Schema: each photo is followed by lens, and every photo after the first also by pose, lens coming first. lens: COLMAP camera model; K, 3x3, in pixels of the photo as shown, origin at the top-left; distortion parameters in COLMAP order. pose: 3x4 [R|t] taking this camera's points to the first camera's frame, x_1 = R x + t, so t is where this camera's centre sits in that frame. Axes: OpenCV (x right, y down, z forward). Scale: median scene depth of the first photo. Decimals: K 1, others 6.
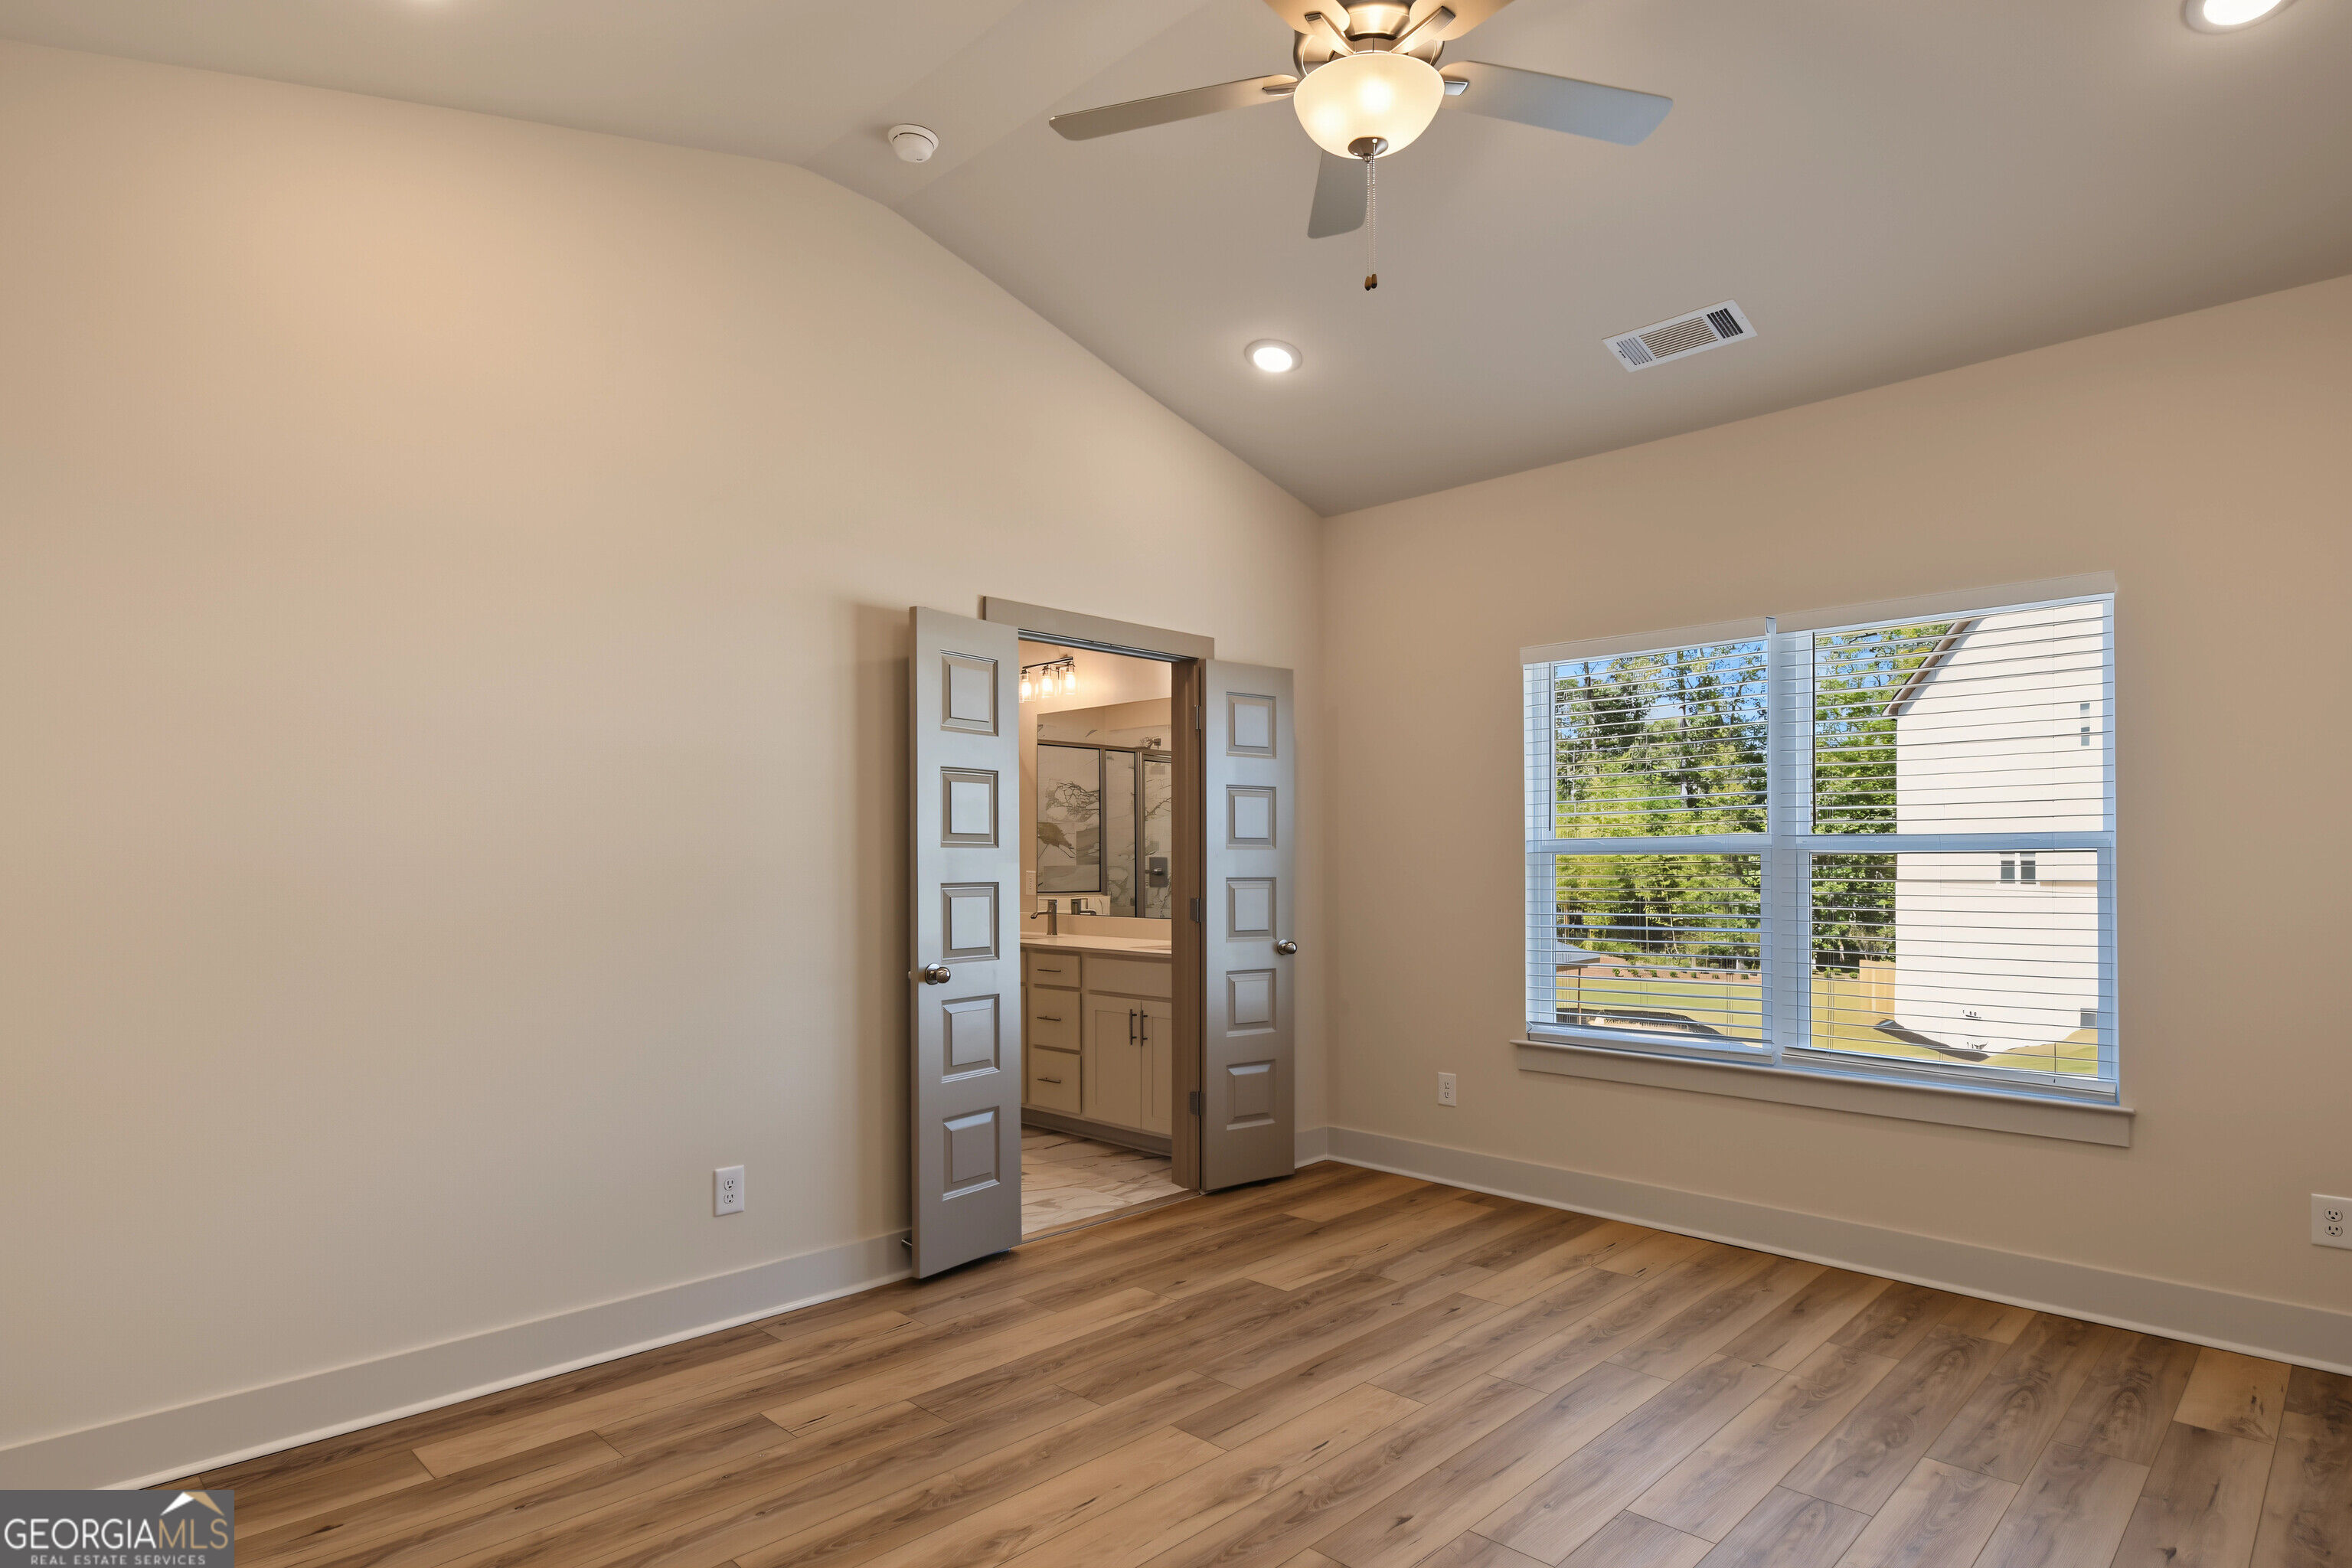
lens RADIAL K [[1261.5, 0, 1177.9], [0, 1261.5, 826.1], [0, 0, 1]] dist [0.004134, -0.003414]
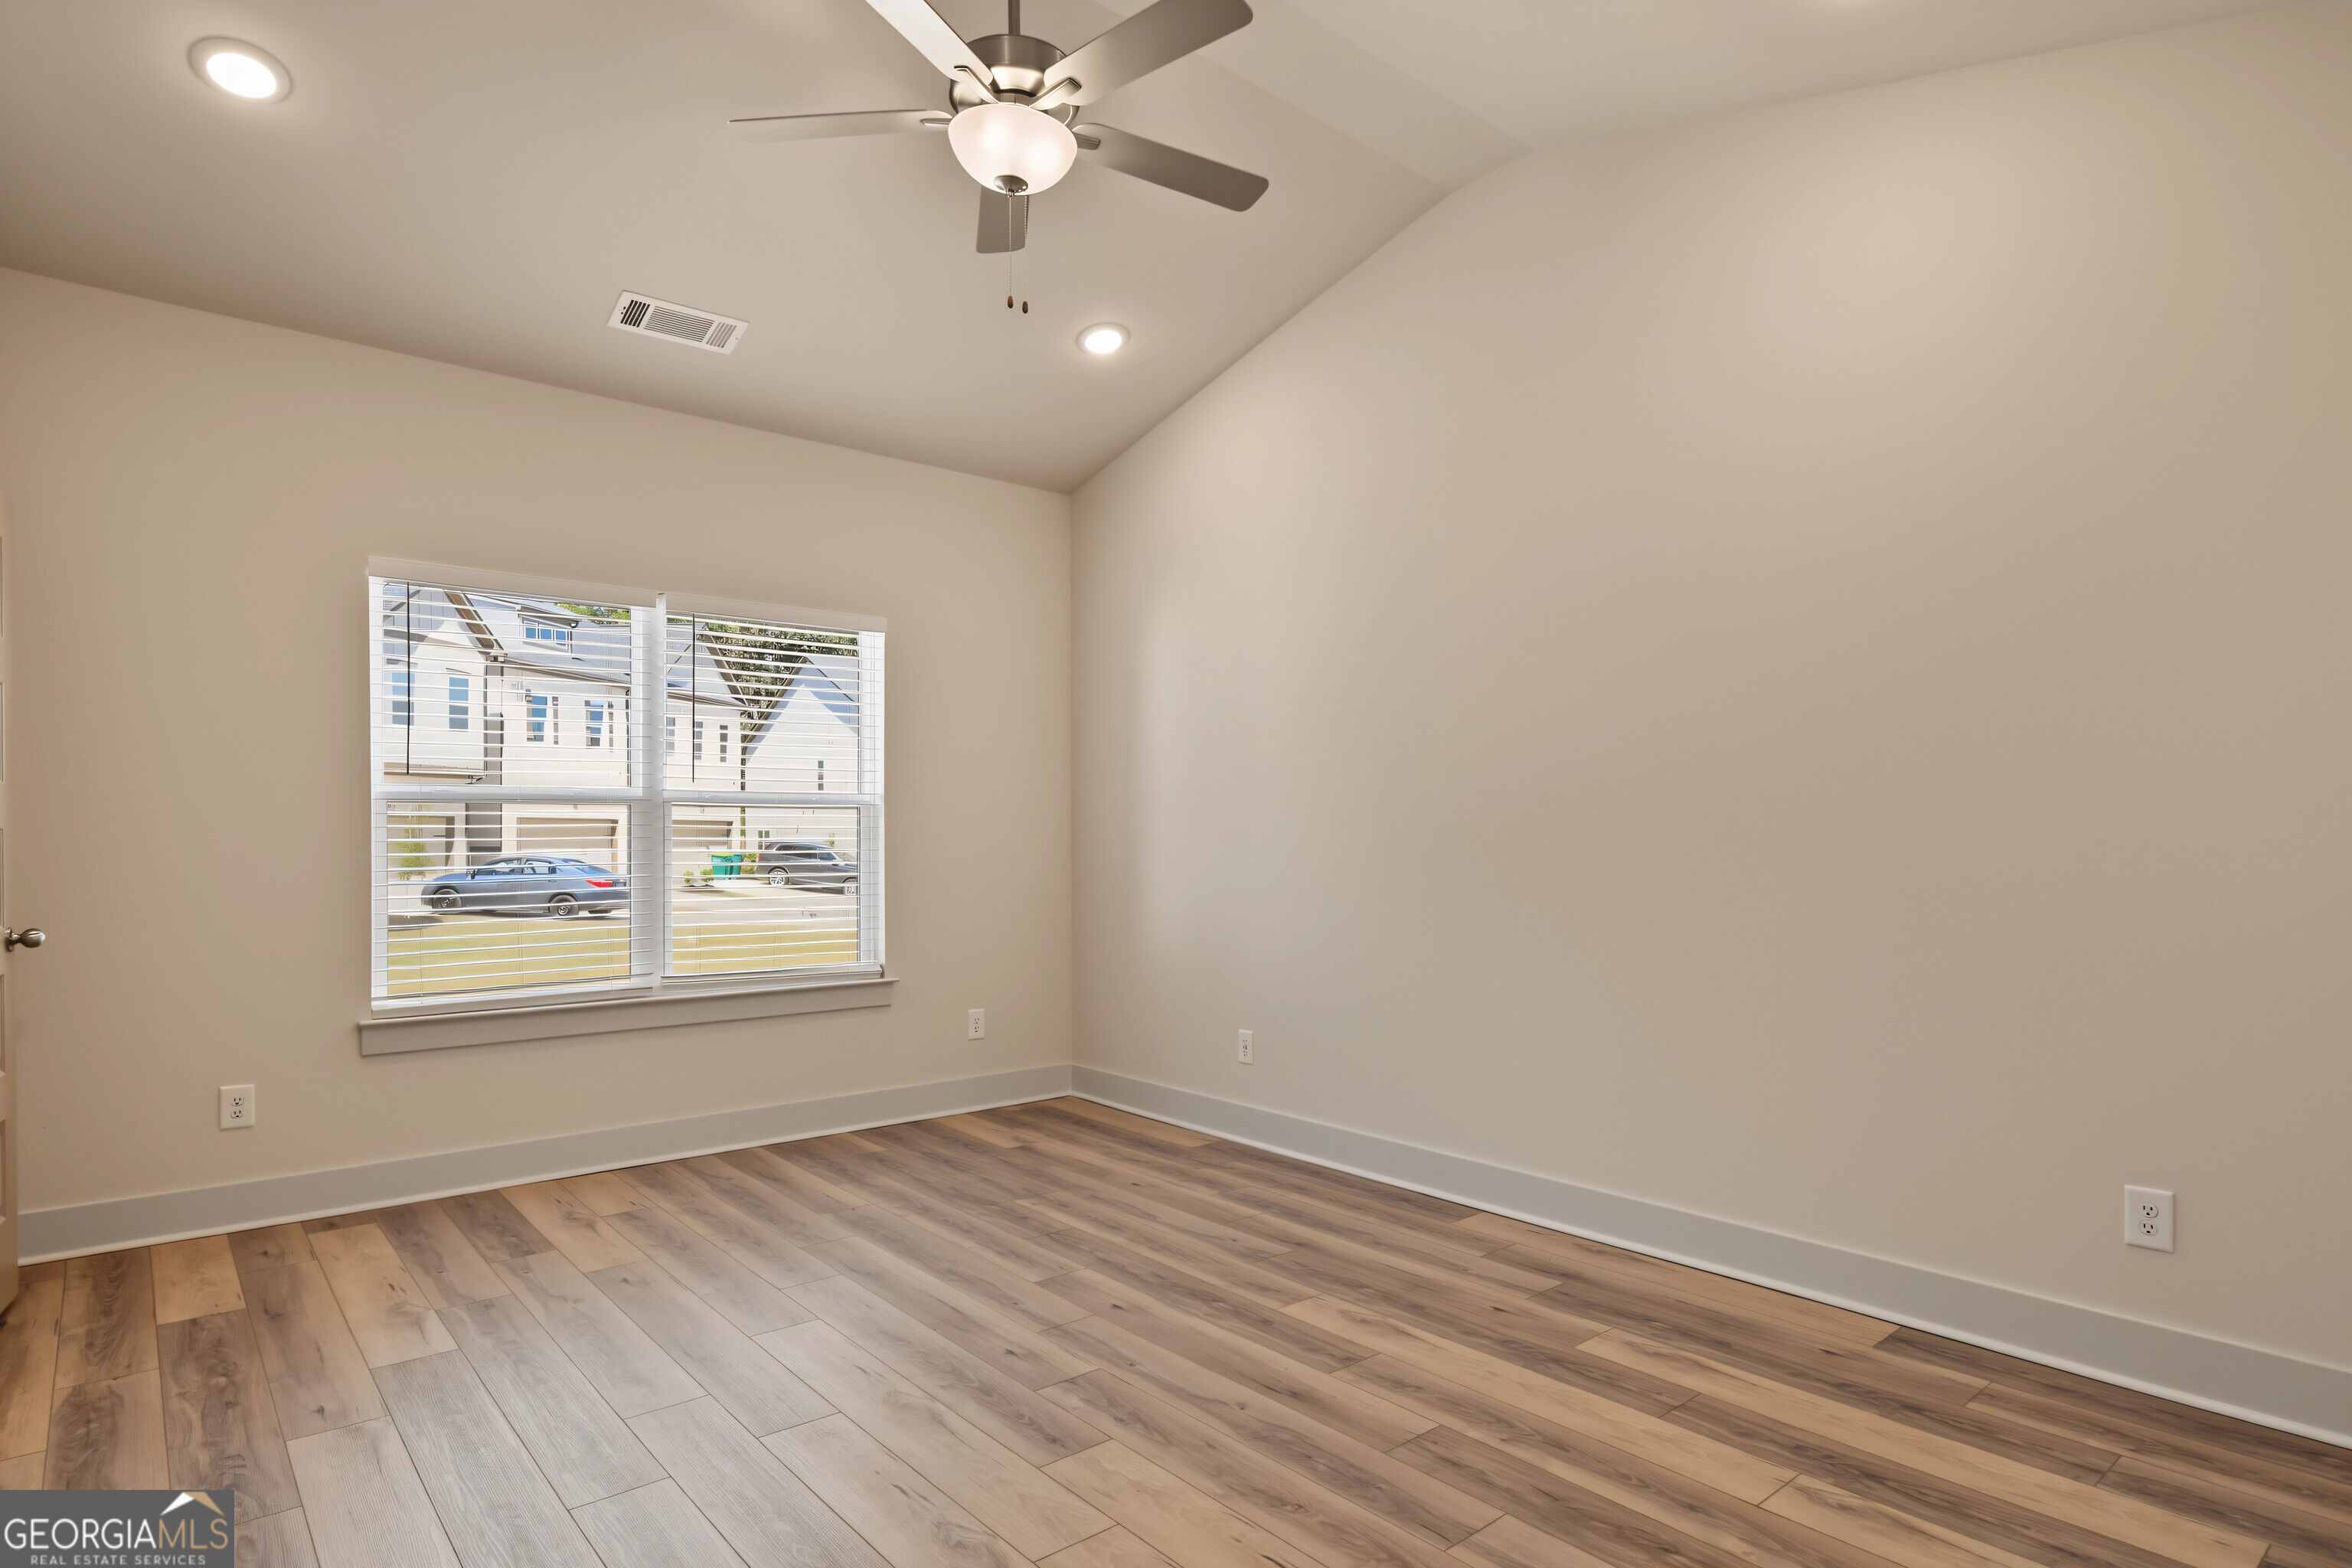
lens RADIAL K [[1261.5, 0, 1172.7], [0, 1261.5, 804.4], [0, 0, 1]] dist [0.004134, -0.003414]
pose [[0.087903, 0.022474, 0.995875, -0.664890], [-0.027570, 0.999417, -0.020121, 0.034959], [-0.995747, -0.025687, 0.088472, 0.499607]]
